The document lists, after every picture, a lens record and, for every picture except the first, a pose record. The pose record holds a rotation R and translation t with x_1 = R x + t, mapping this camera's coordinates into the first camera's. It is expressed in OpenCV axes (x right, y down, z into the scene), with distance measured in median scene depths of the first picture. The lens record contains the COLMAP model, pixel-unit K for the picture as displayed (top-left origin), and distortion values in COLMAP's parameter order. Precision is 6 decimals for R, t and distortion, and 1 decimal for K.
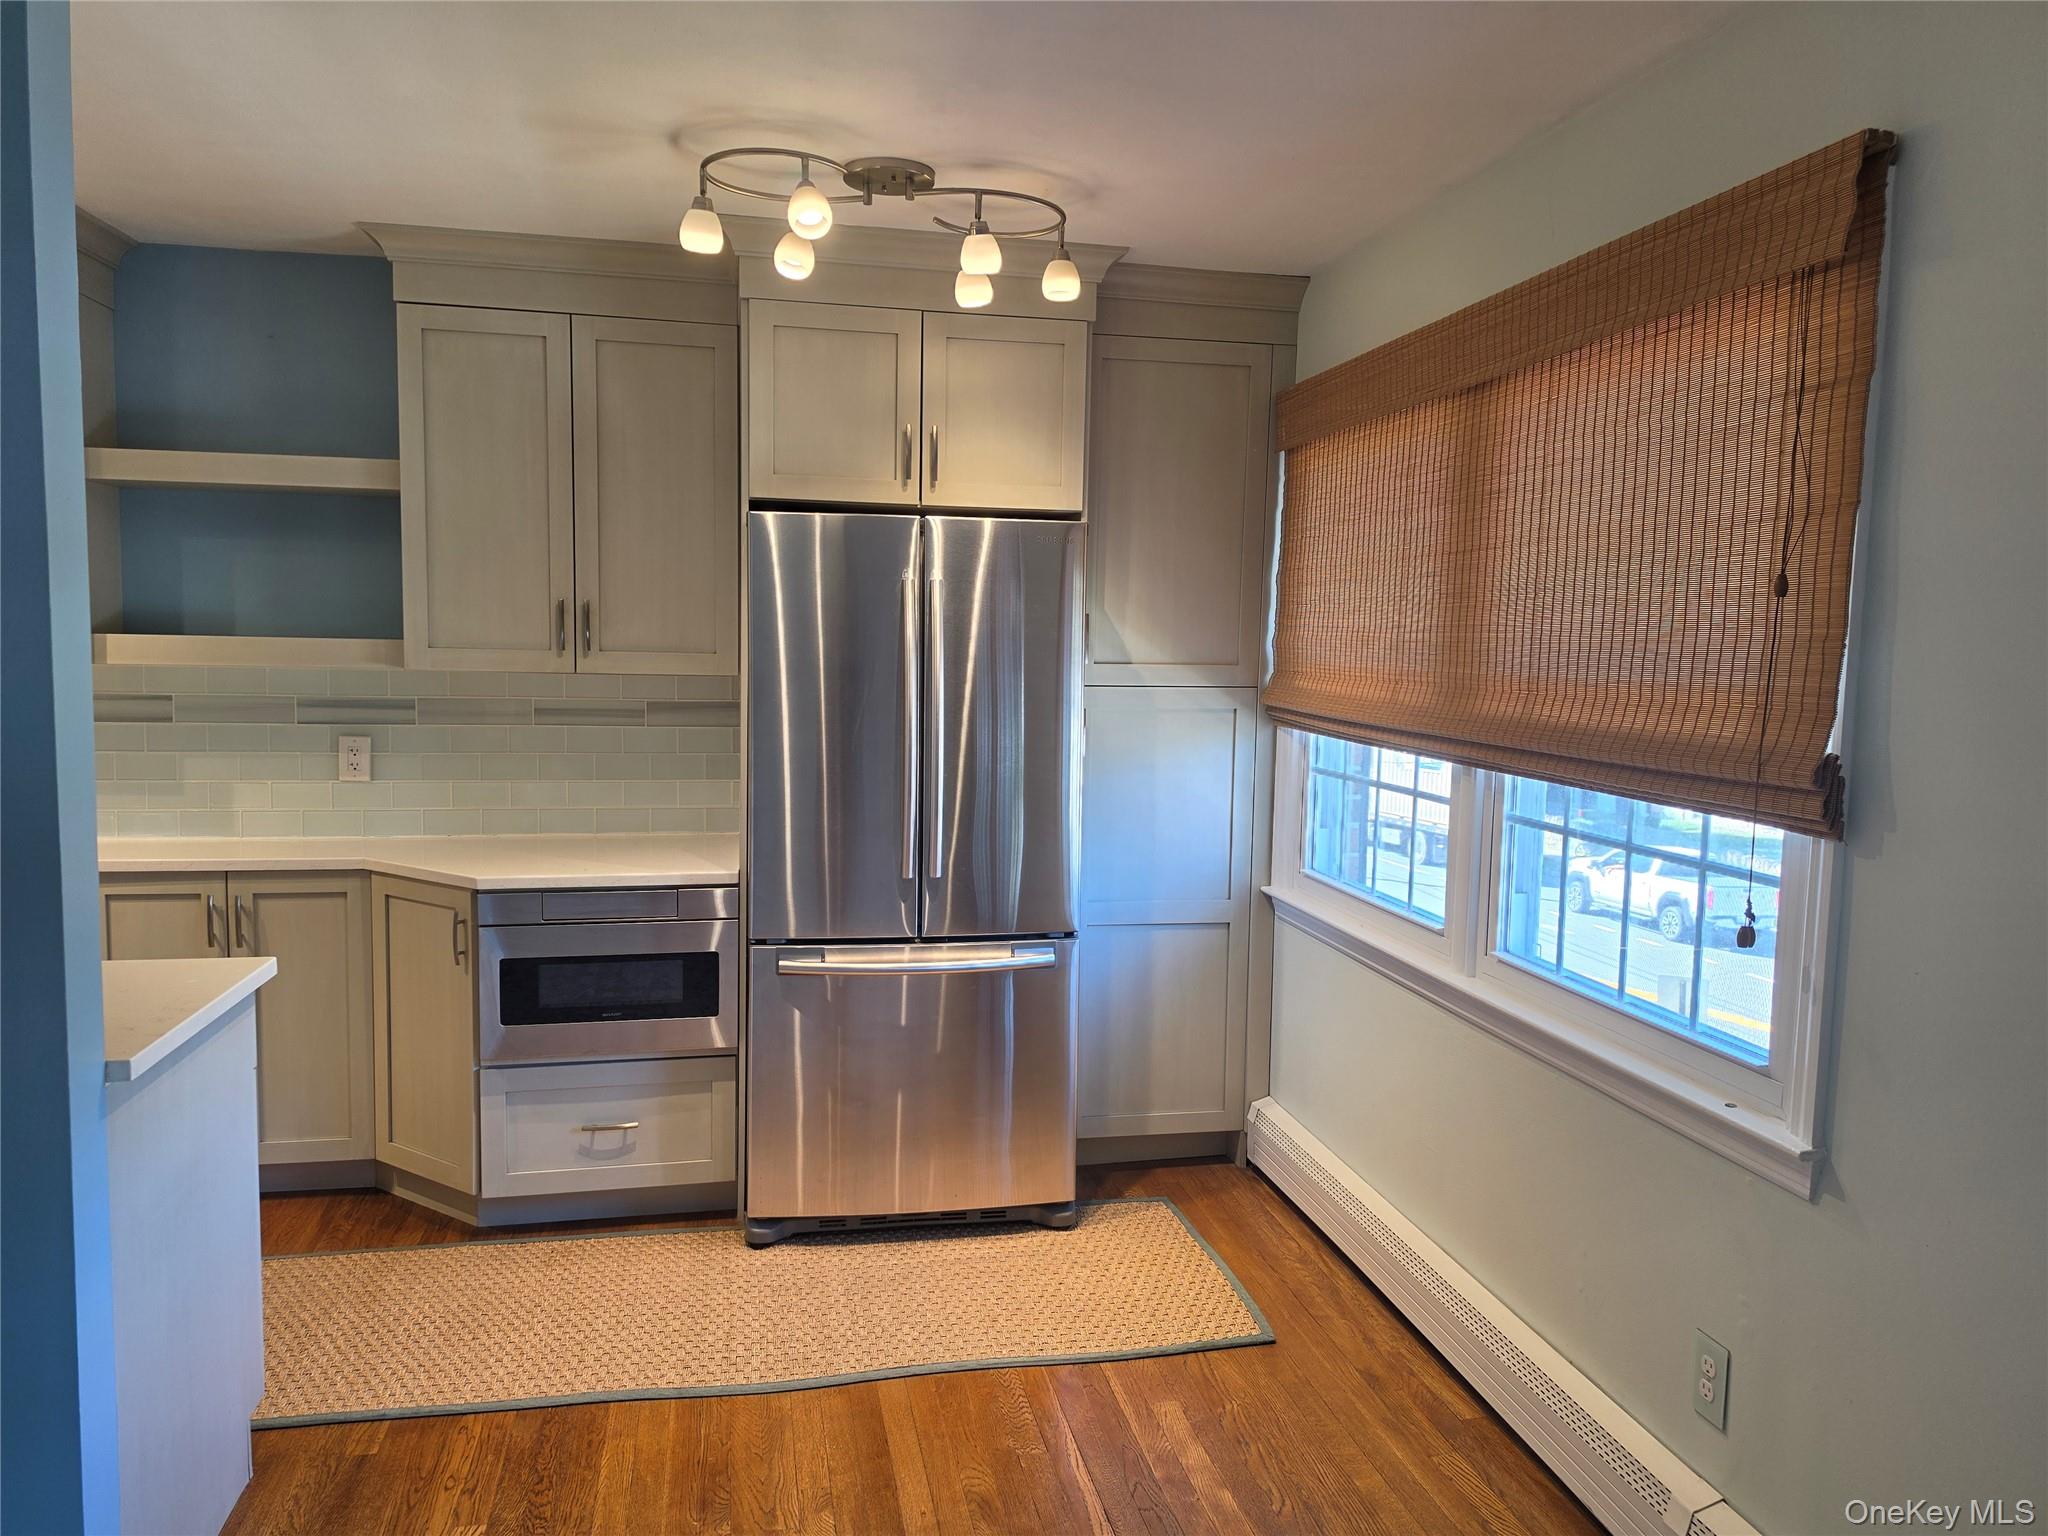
lens RADIAL K [[1429.7, 0, 1020.0], [0, 1429.7, 759.7], [0, 0, 1]] dist [0.089162, -0.081189]
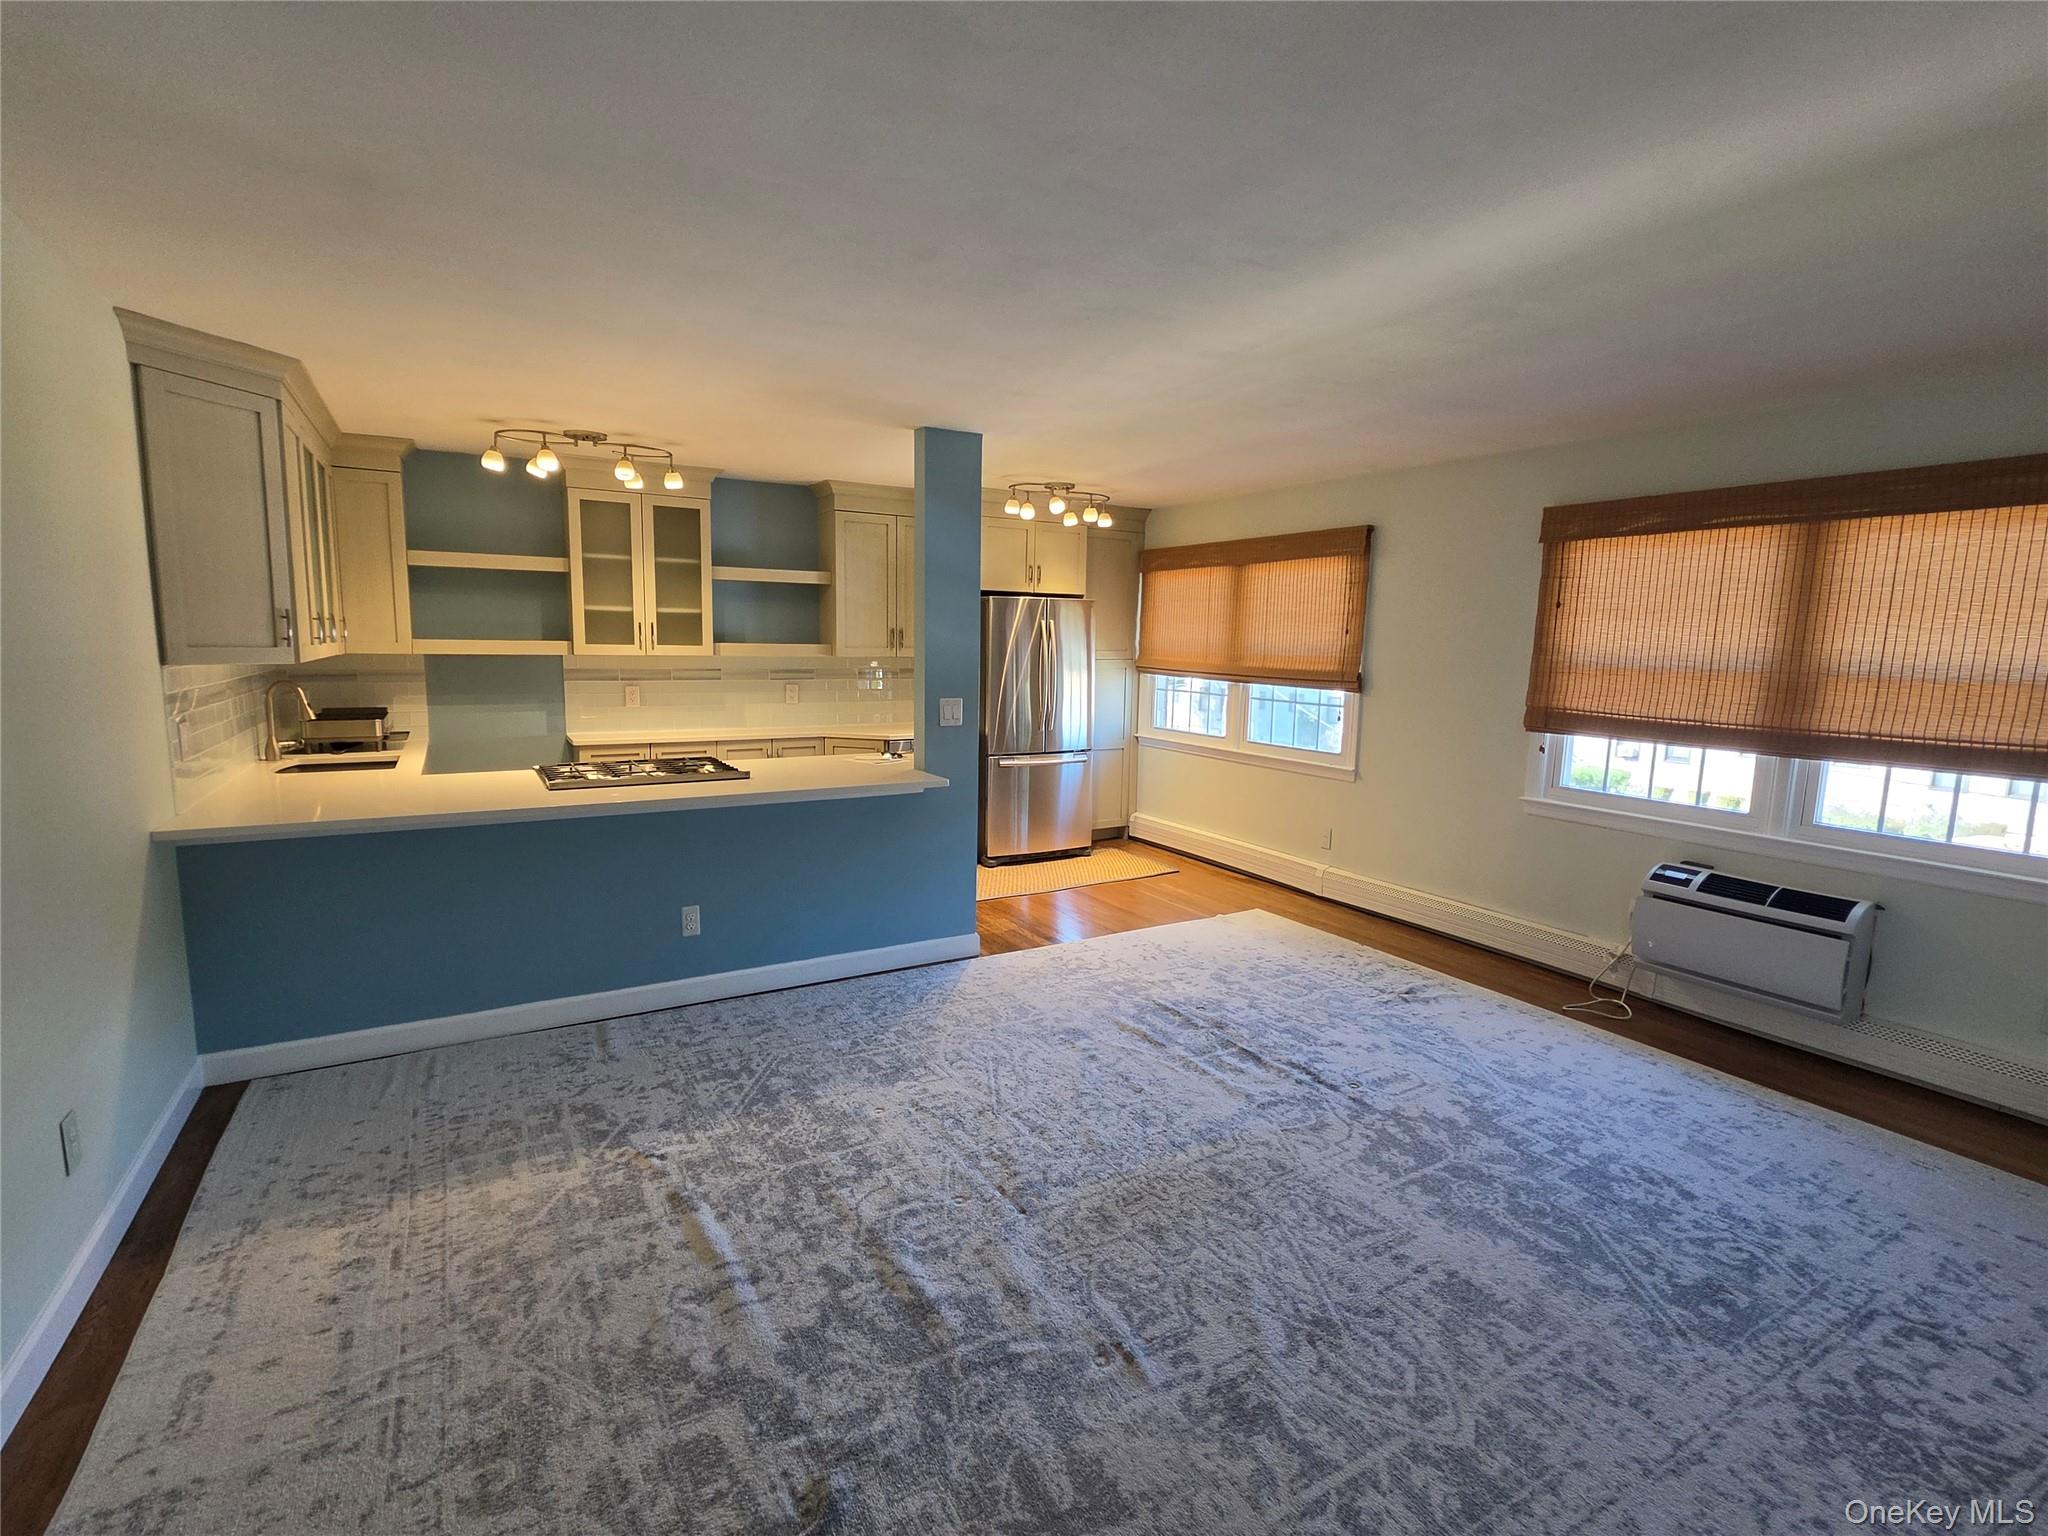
lens RADIAL K [[965.6, 0, 1024.0], [0, 965.6, 768.0], [0, 0, 1]] dist [0.001675, 0.000893]
pose [[0.943505, -0.048530, 0.327784, -0.788182], [0.029974, 0.997661, 0.061431, 0.044416], [-0.329999, -0.048136, 0.942753, -0.807192]]
